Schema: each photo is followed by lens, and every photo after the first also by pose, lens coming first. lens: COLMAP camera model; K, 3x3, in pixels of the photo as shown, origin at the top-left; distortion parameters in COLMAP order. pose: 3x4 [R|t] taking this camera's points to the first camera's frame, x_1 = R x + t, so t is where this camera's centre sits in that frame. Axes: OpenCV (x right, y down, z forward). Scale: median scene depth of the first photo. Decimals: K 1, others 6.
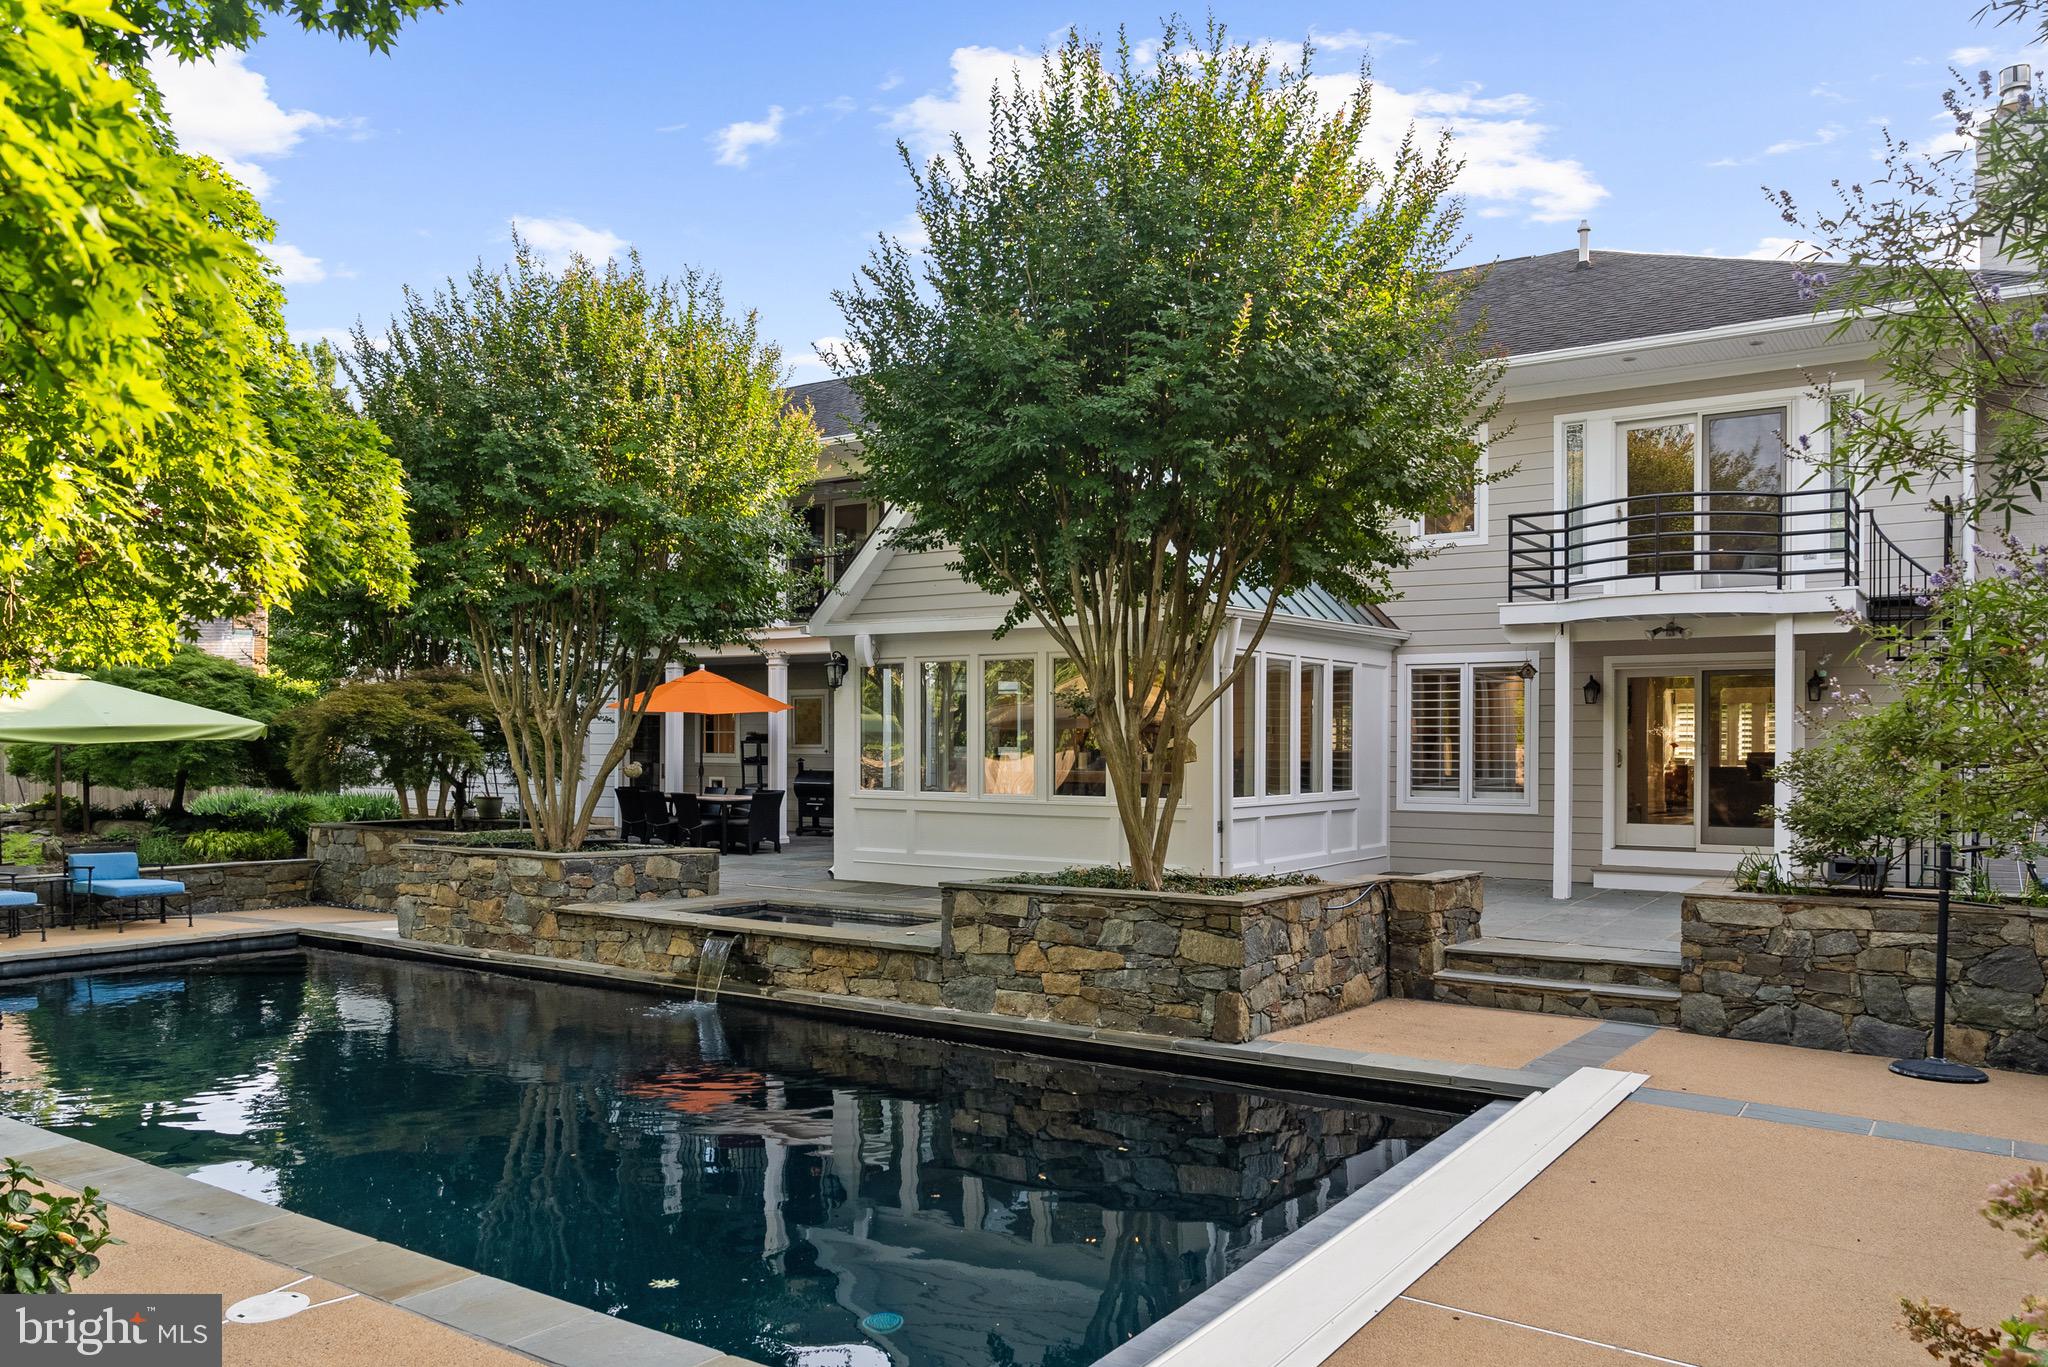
lens RADIAL K [[1334.2, 0, 1019.1], [0, 1334.2, 698.2], [0, 0, 1]] dist [-0.023860, -0.000777]
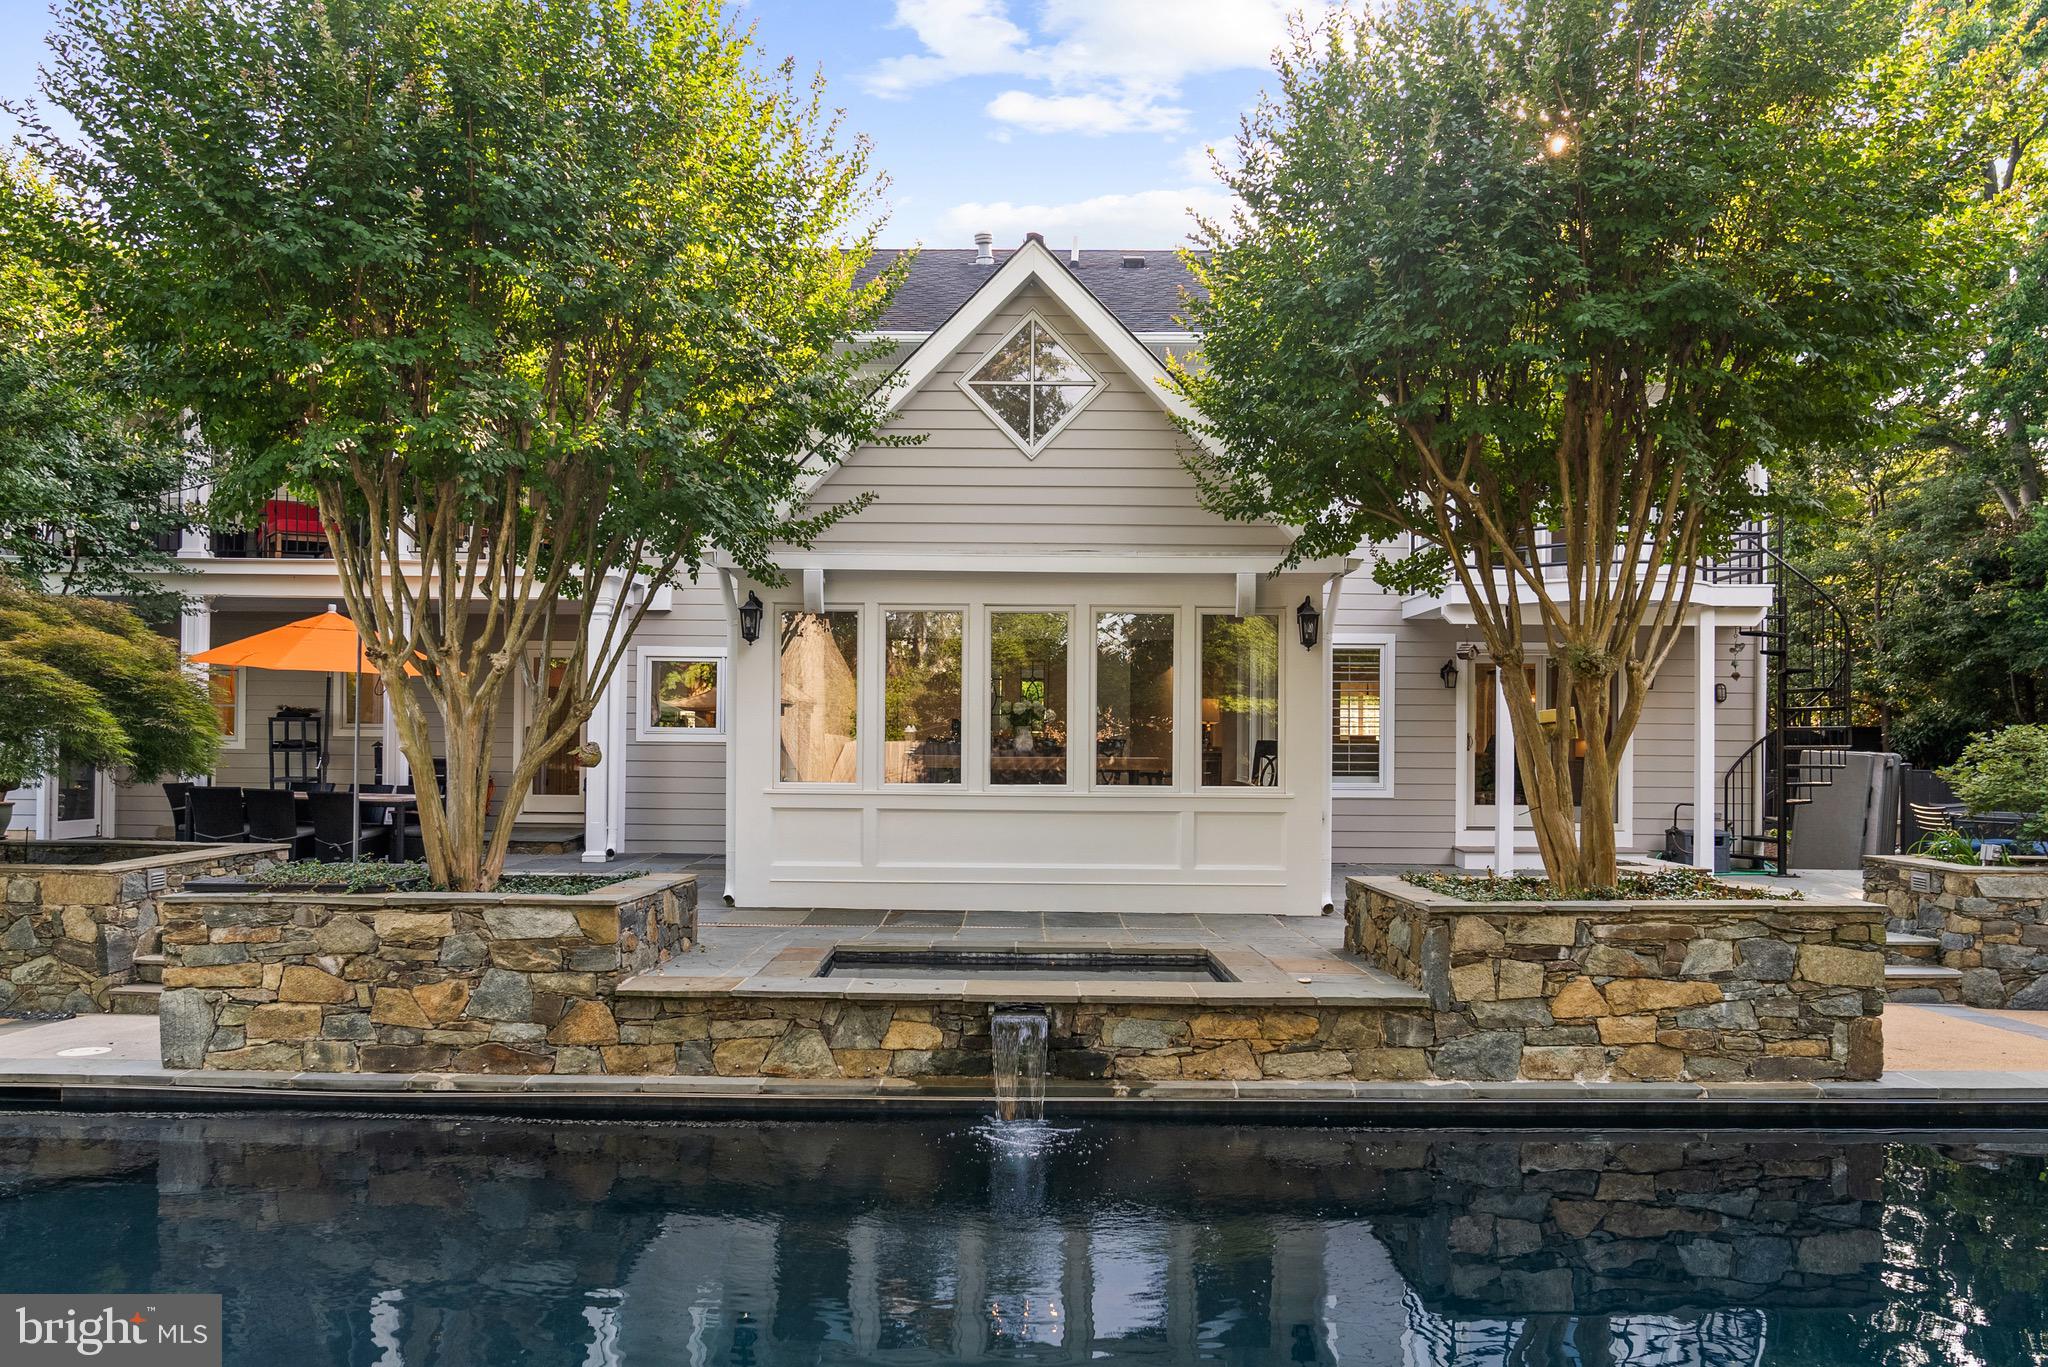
lens RADIAL K [[1334.2, 0, 1025.3], [0, 1334.2, 673.3], [0, 0, 1]] dist [-0.023860, -0.000777]
pose [[0.856391, 0.027691, 0.515585, -0.609720], [-0.021928, 0.999610, -0.017264, 0.029649], [-0.515862, 0.003479, 0.856664, 0.492307]]
